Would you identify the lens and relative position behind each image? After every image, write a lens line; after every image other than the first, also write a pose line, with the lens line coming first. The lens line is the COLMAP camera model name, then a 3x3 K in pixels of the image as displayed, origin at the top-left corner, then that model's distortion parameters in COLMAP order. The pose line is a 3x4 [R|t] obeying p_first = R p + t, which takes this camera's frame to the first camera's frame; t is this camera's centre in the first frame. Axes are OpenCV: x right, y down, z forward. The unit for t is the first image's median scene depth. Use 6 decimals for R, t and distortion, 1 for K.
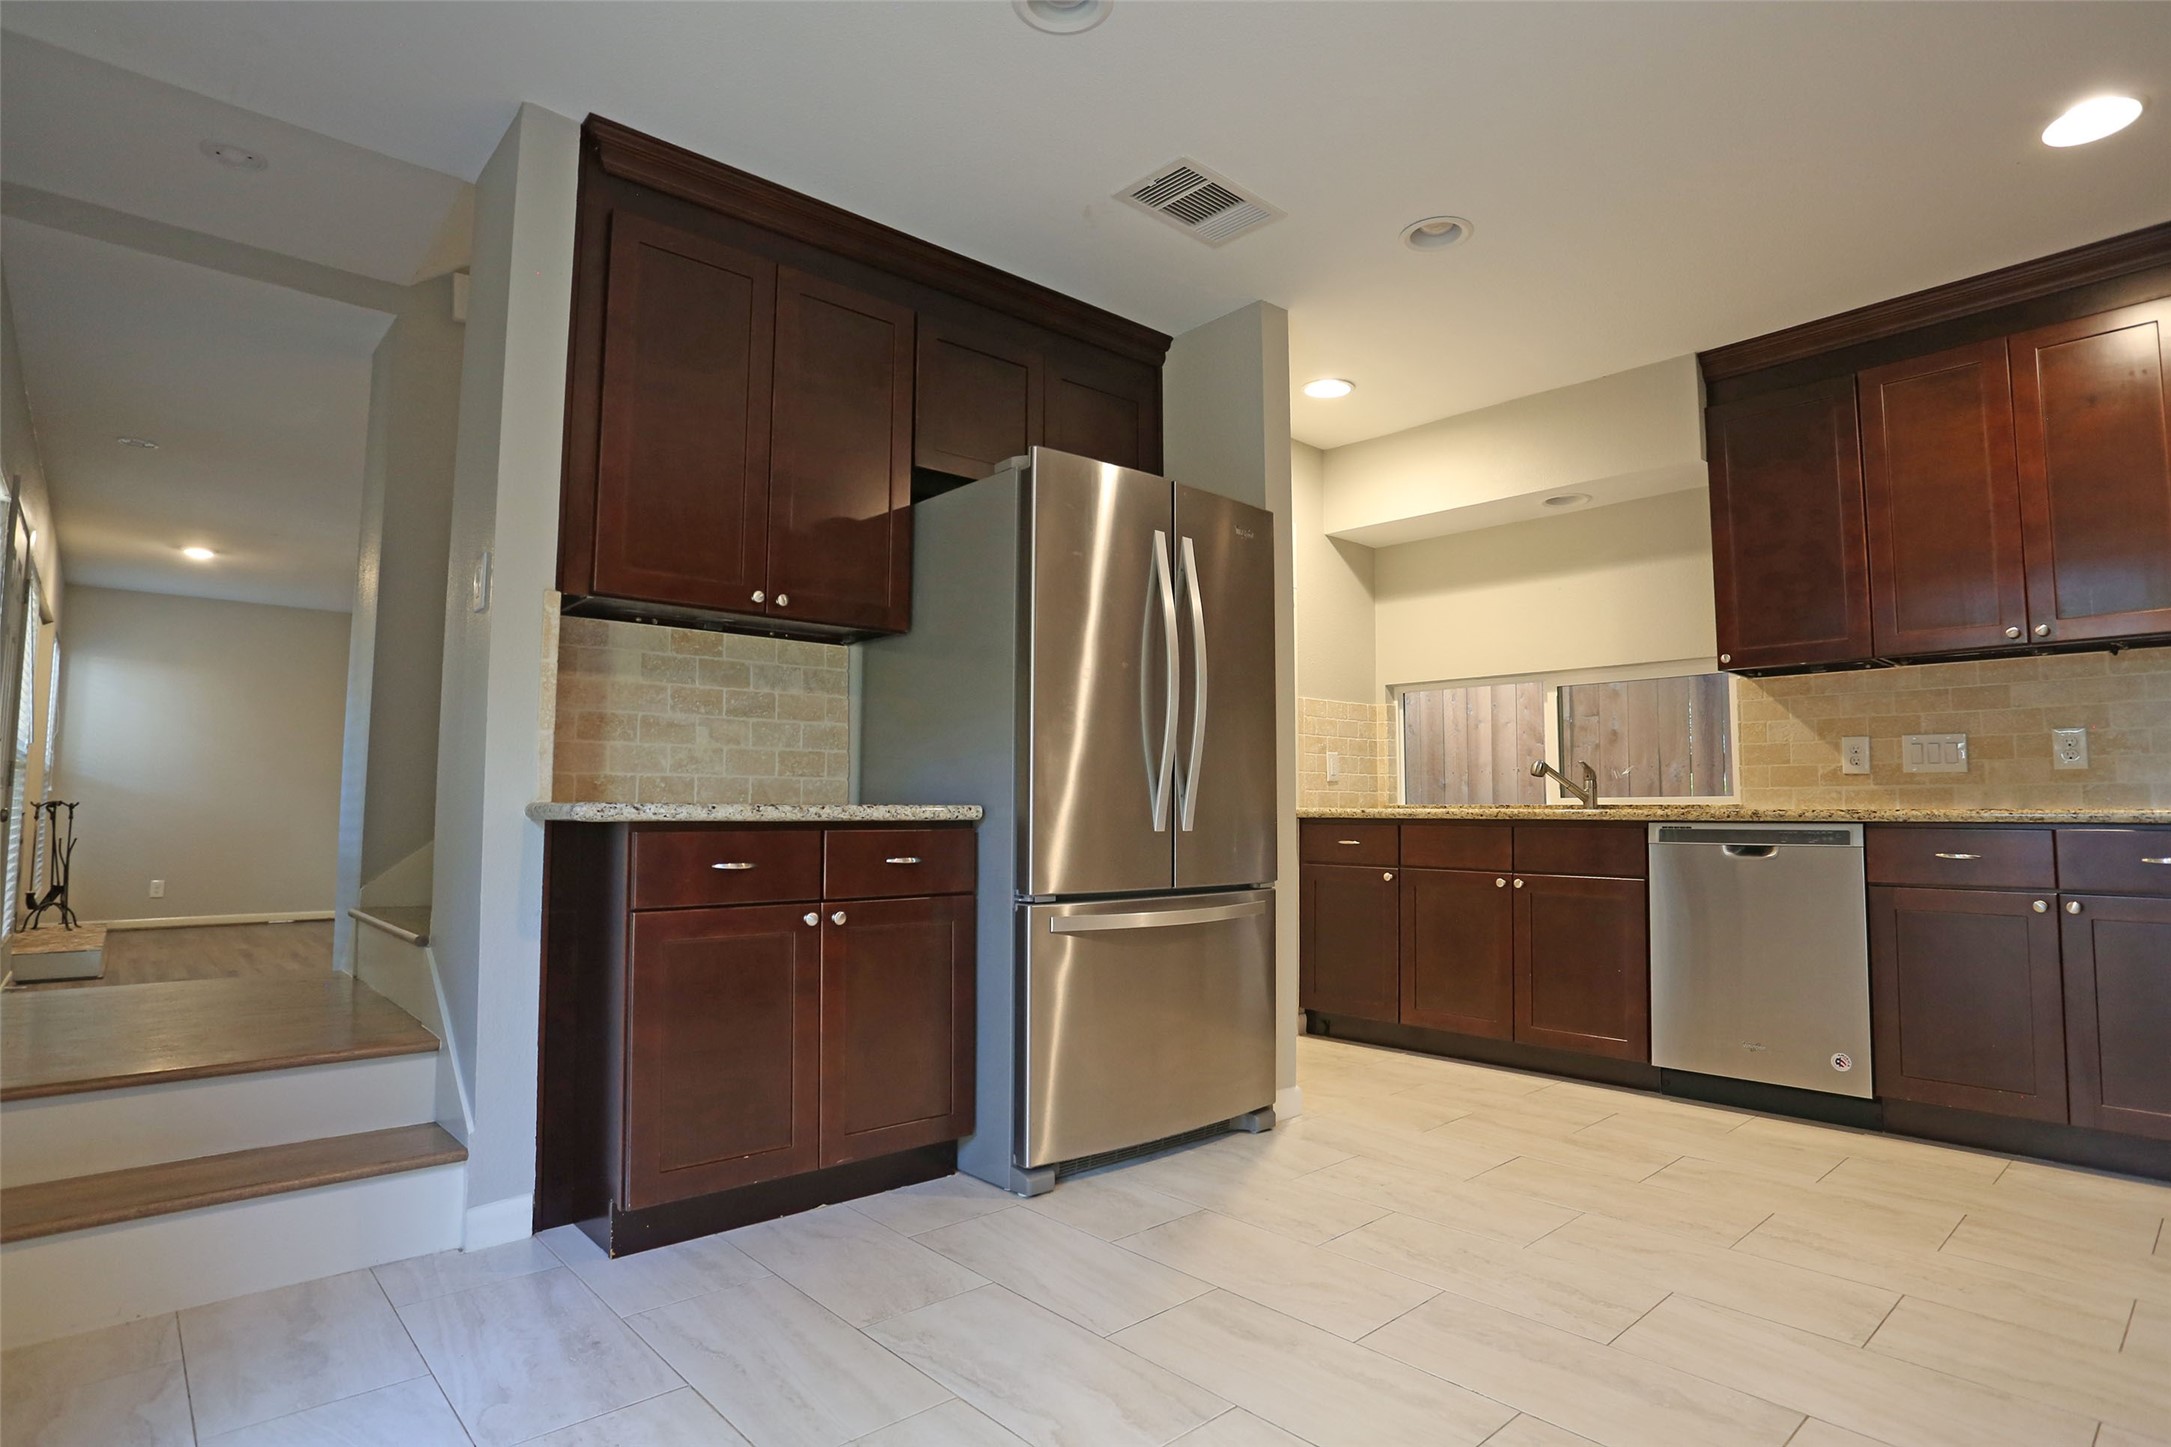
lens RADIAL K [[1051.3, 0, 1085.5], [0, 1051.3, 723.5], [0, 0, 1]] dist [-0.070057, 0.029257]
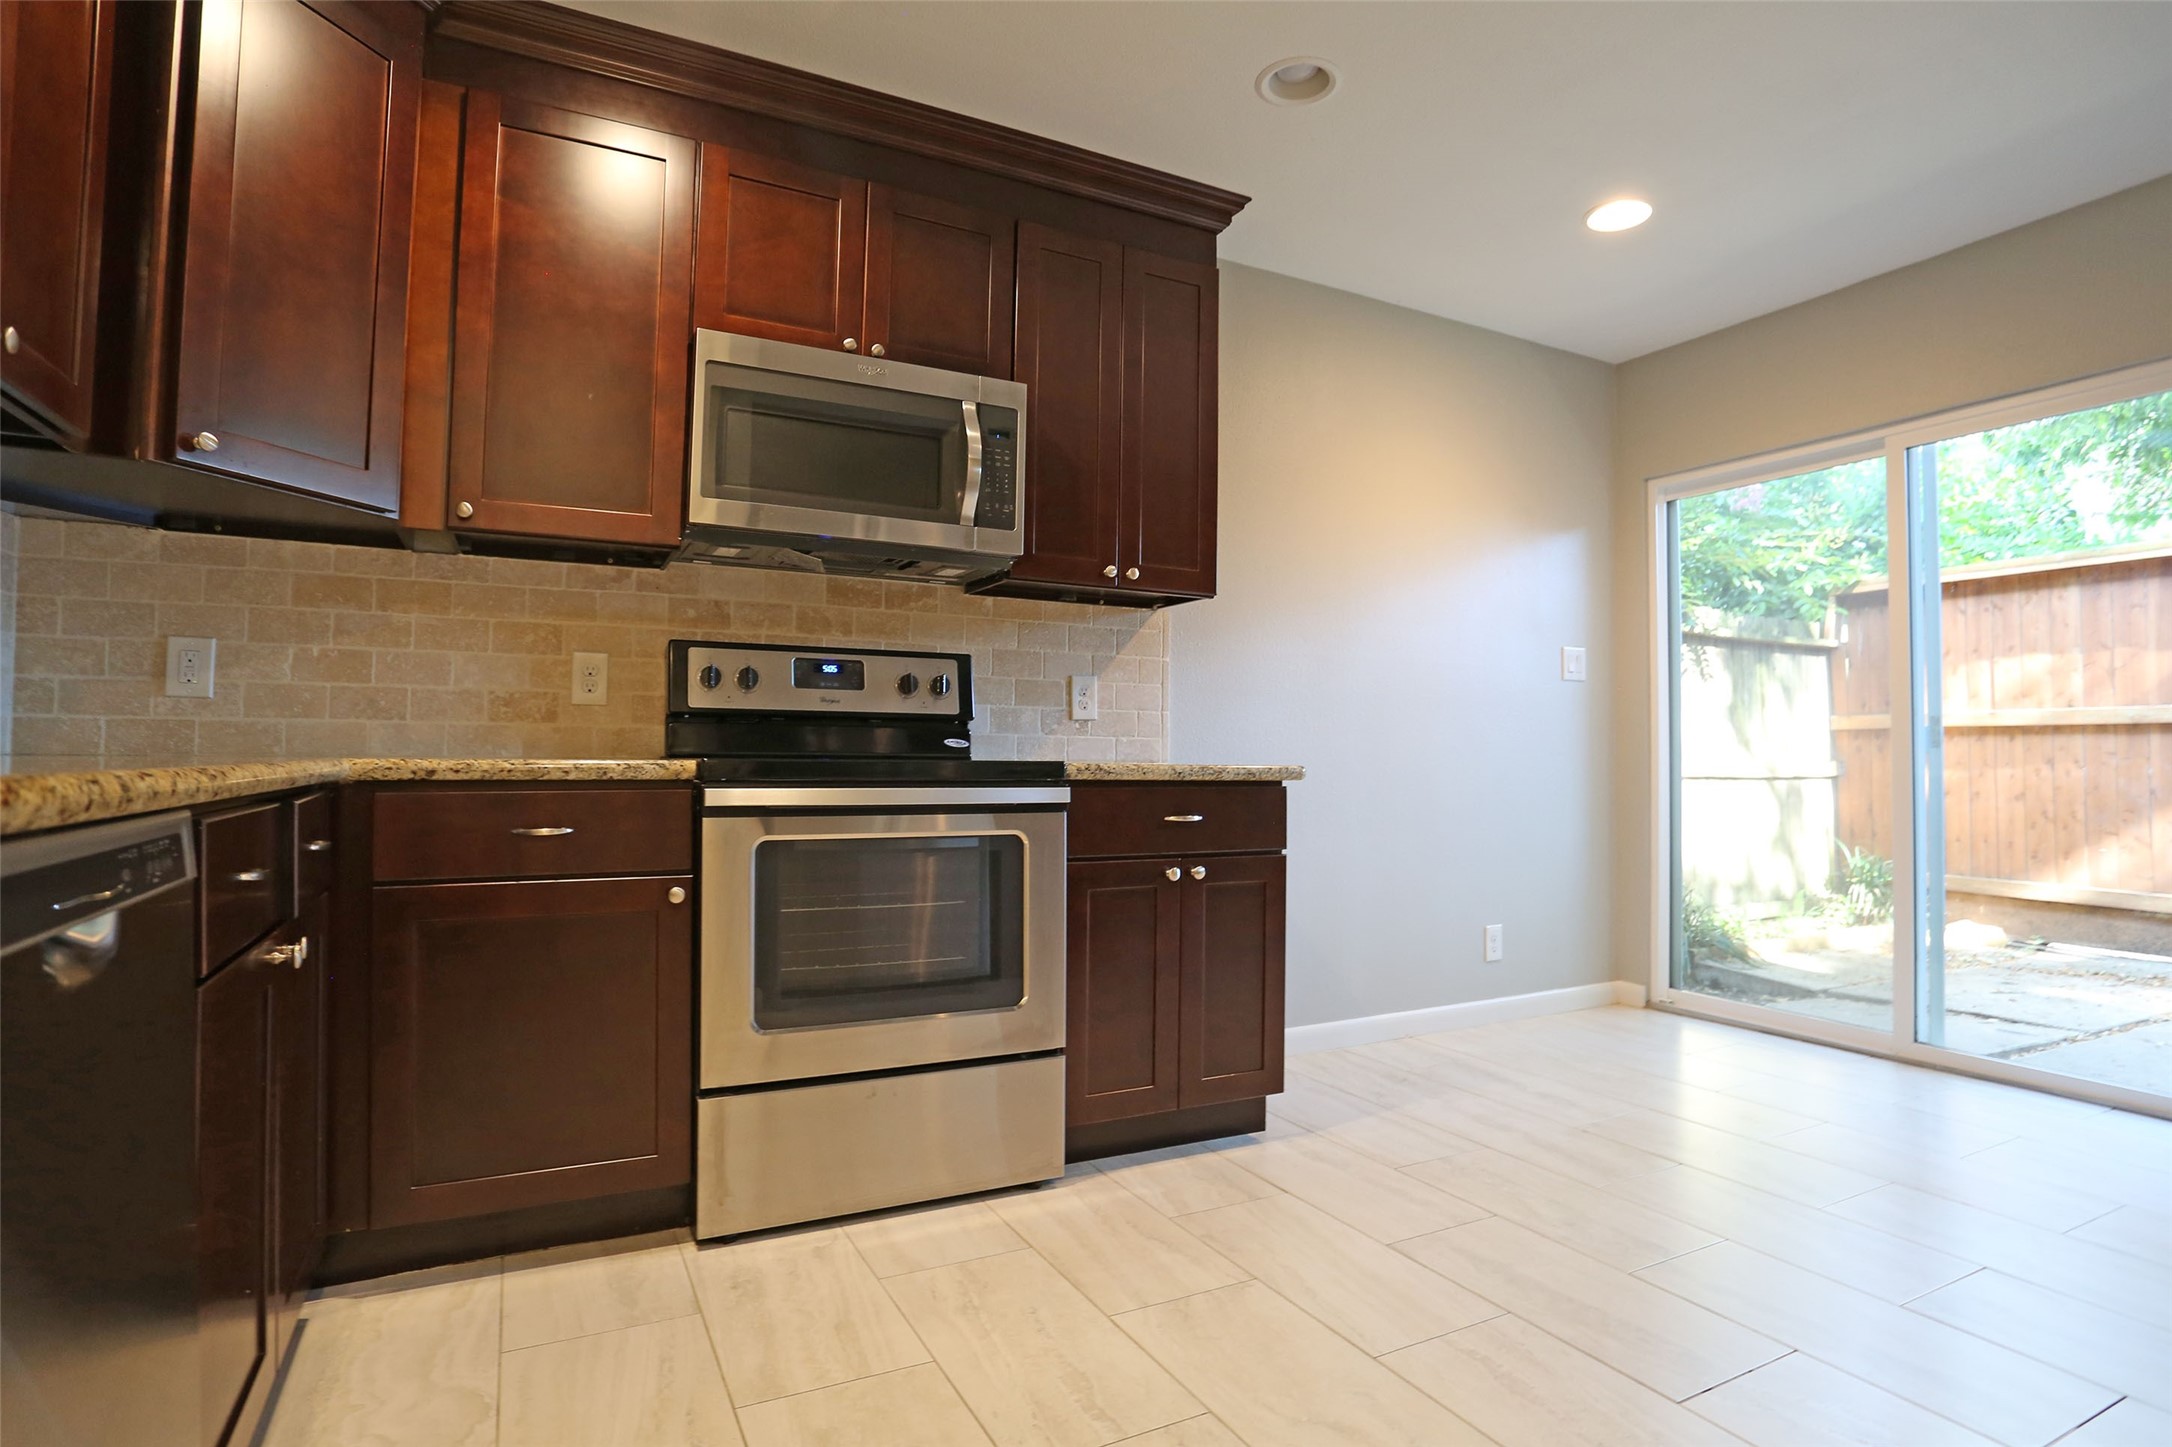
lens RADIAL K [[1051.8, 0, 1086.0], [0, 1051.8, 723.5], [0, 0, 1]] dist [-0.070057, 0.029257]
pose [[-0.962022, -0.009590, 0.272804, 0.553409], [-0.033294, 0.996044, -0.082393, 0.110623], [-0.270935, -0.088346, -0.958535, 1.824242]]
